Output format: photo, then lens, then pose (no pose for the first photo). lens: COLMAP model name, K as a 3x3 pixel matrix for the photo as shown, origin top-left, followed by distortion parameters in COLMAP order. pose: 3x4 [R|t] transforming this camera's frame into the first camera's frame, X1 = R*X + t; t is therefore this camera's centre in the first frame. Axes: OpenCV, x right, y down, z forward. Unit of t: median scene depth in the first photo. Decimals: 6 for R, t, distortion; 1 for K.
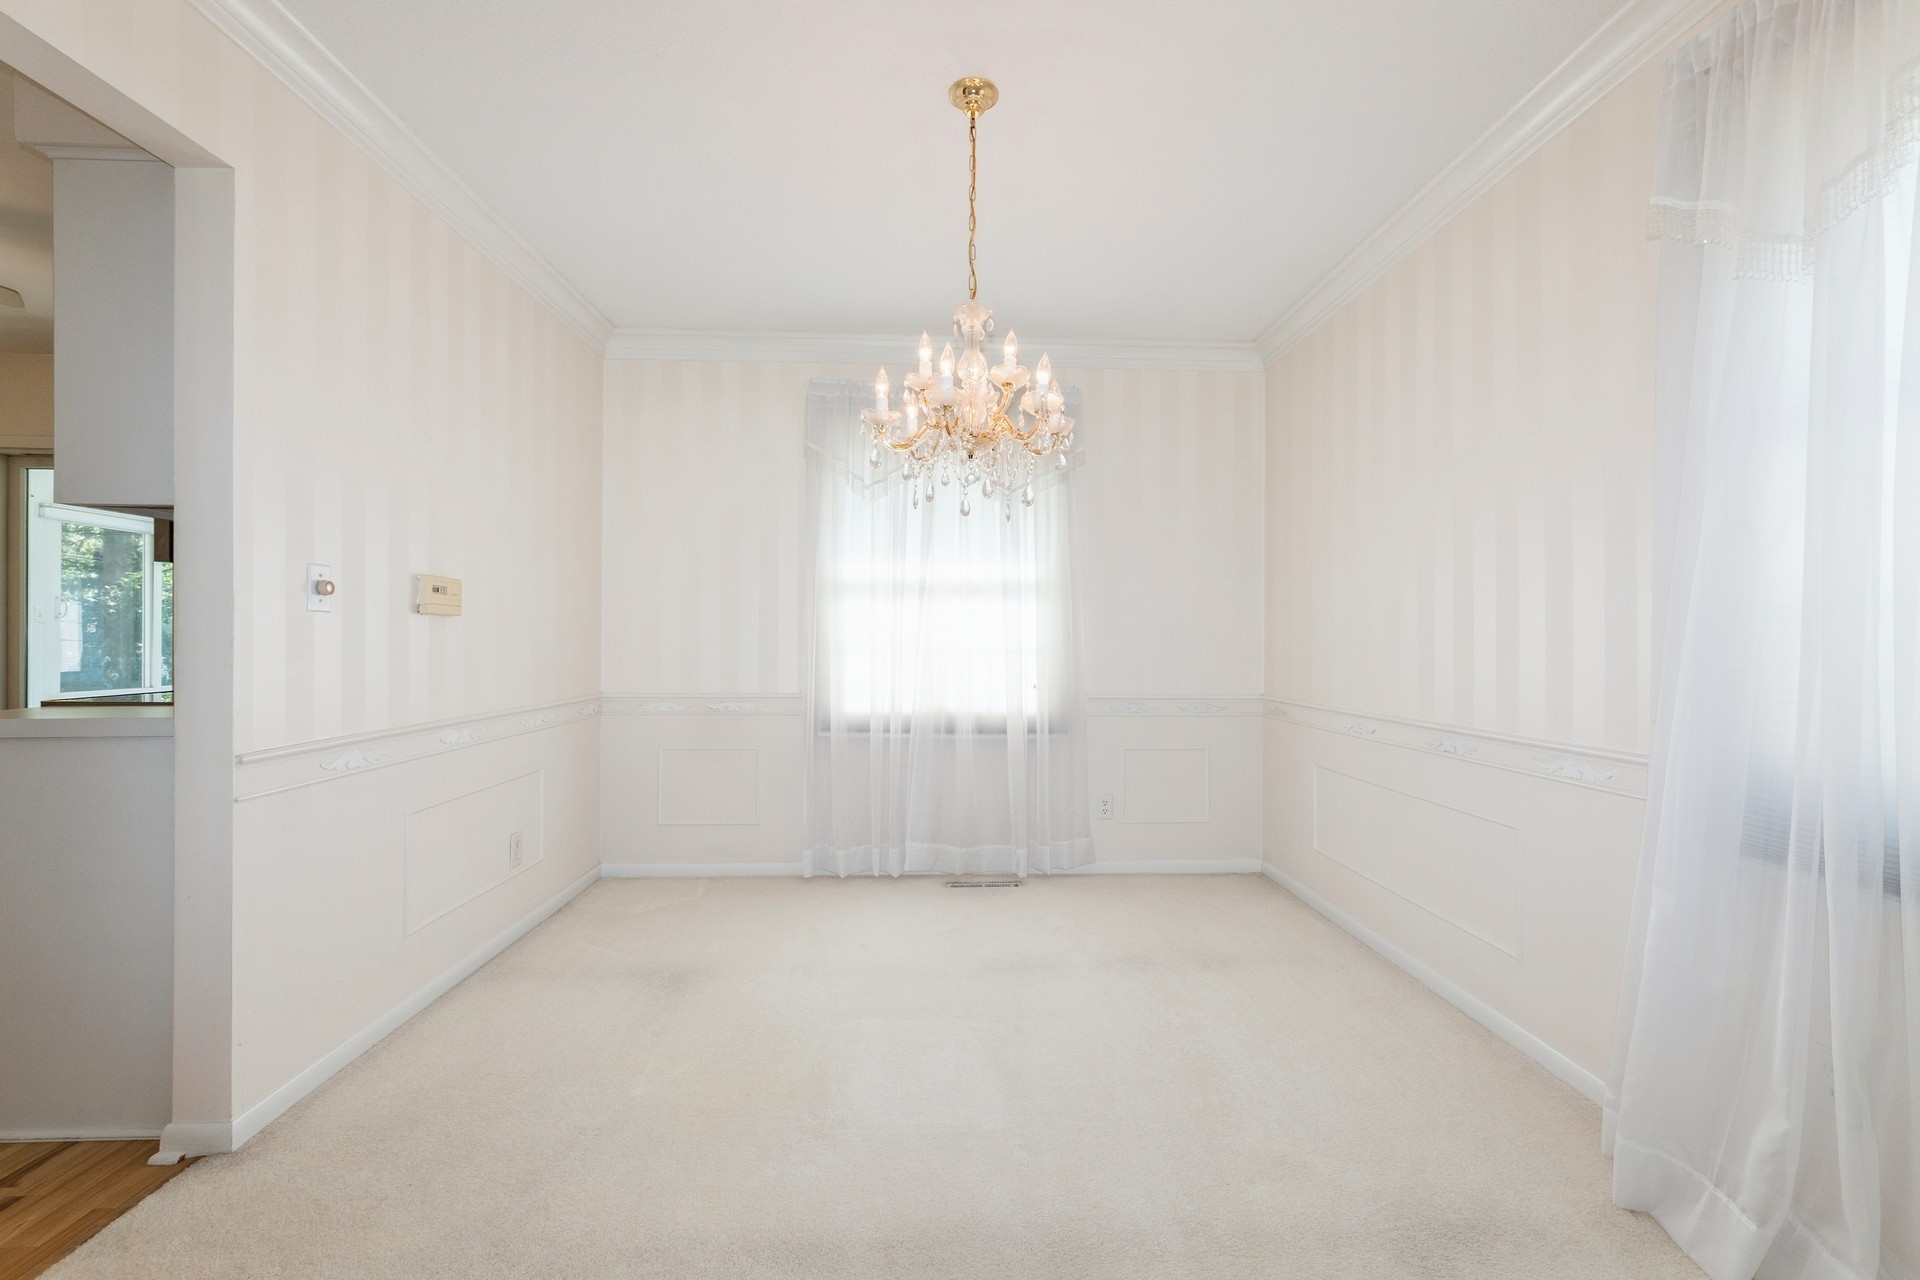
lens RADIAL K [[810.5, 0, 965.7], [0, 810.5, 635.8], [0, 0, 1]] dist [-0.015120, -0.000424]
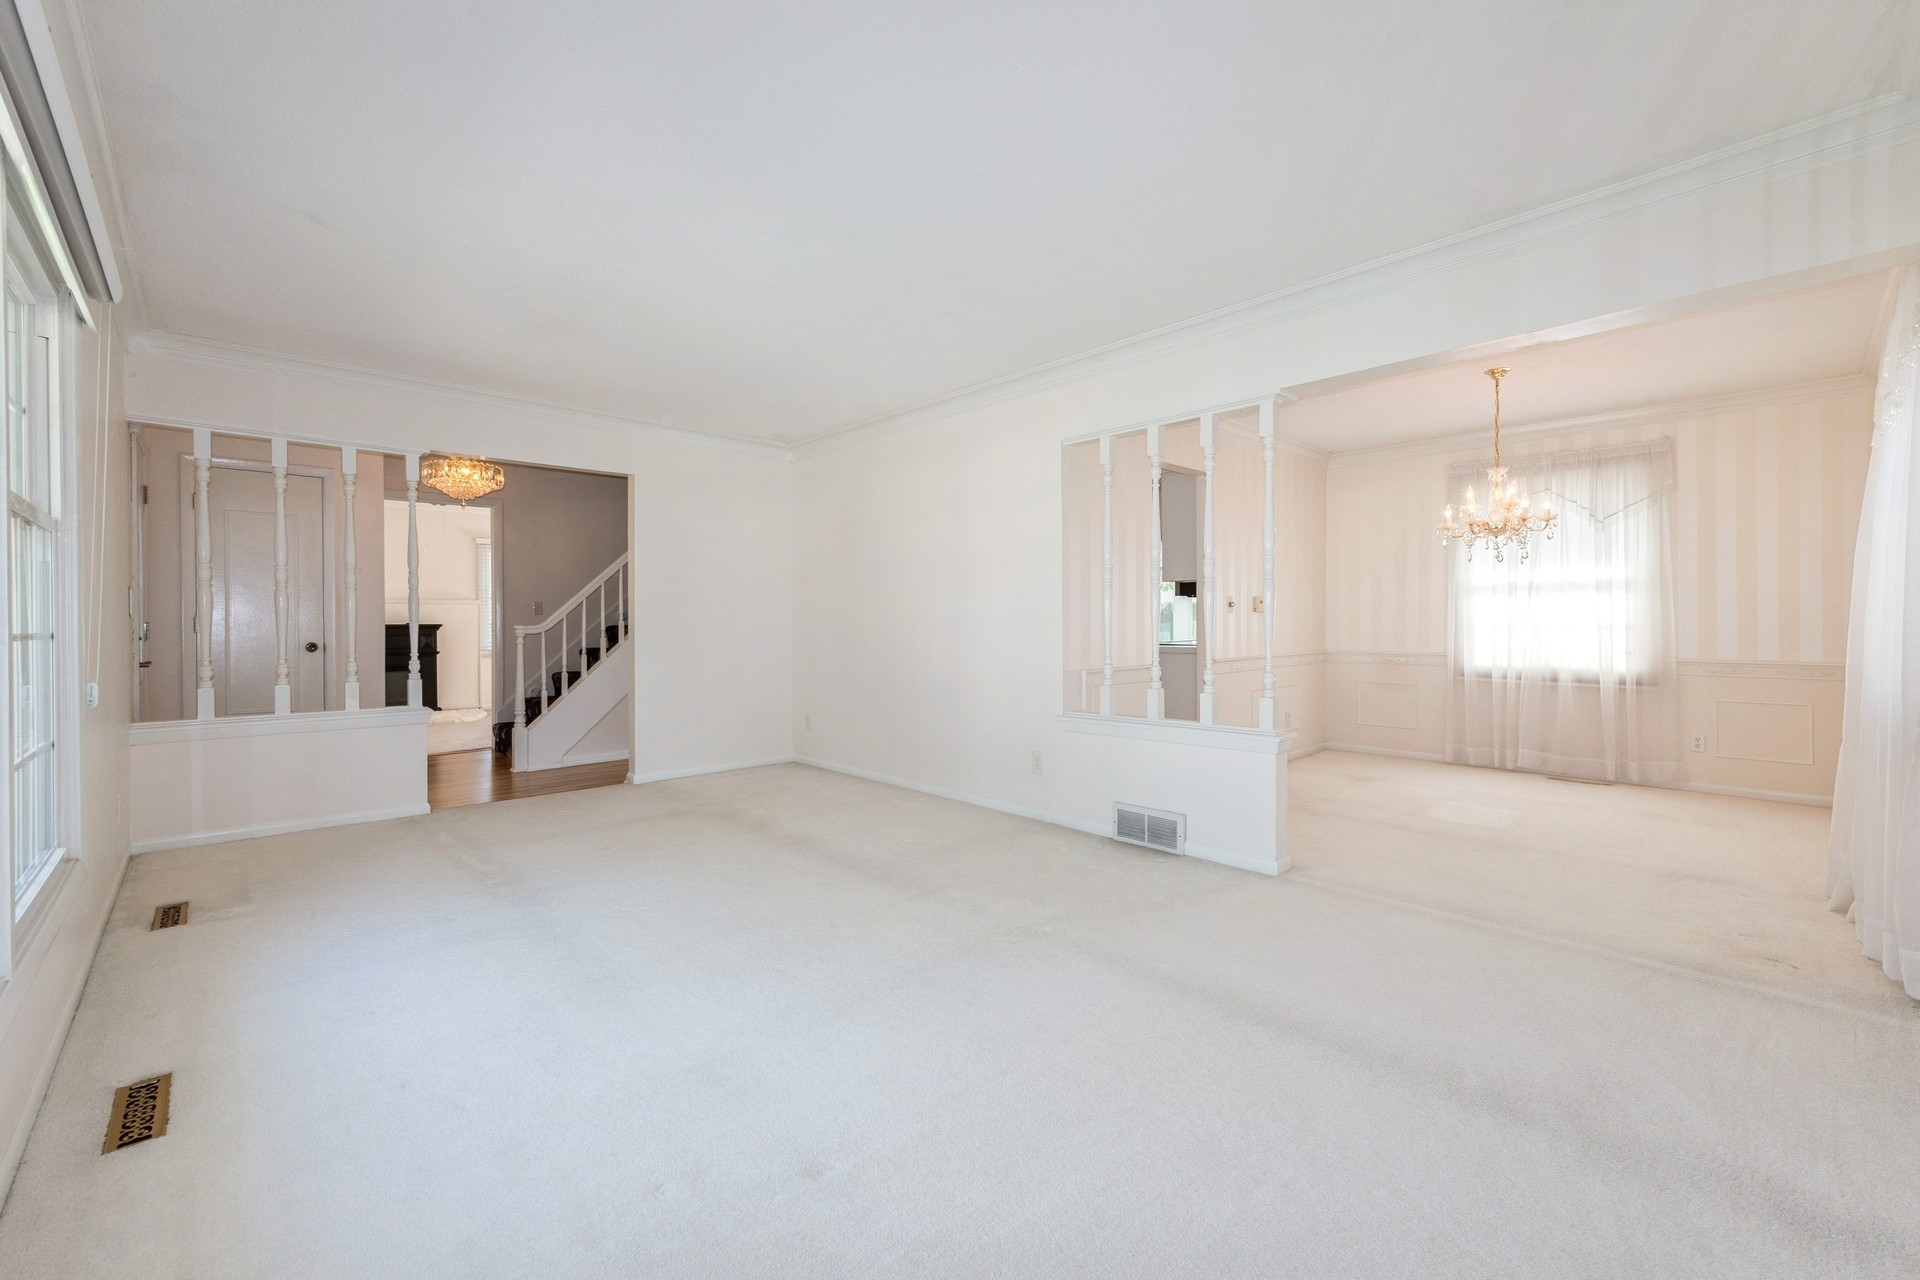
lens RADIAL K [[810.5, 0, 965.7], [0, 810.5, 635.8], [0, 0, 1]] dist [-0.015120, -0.000424]
pose [[0.670983, 0.004801, -0.741457, 0.364859], [0.010964, 0.999805, 0.016396, -0.002832], [0.741391, -0.019131, 0.670800, -0.849127]]
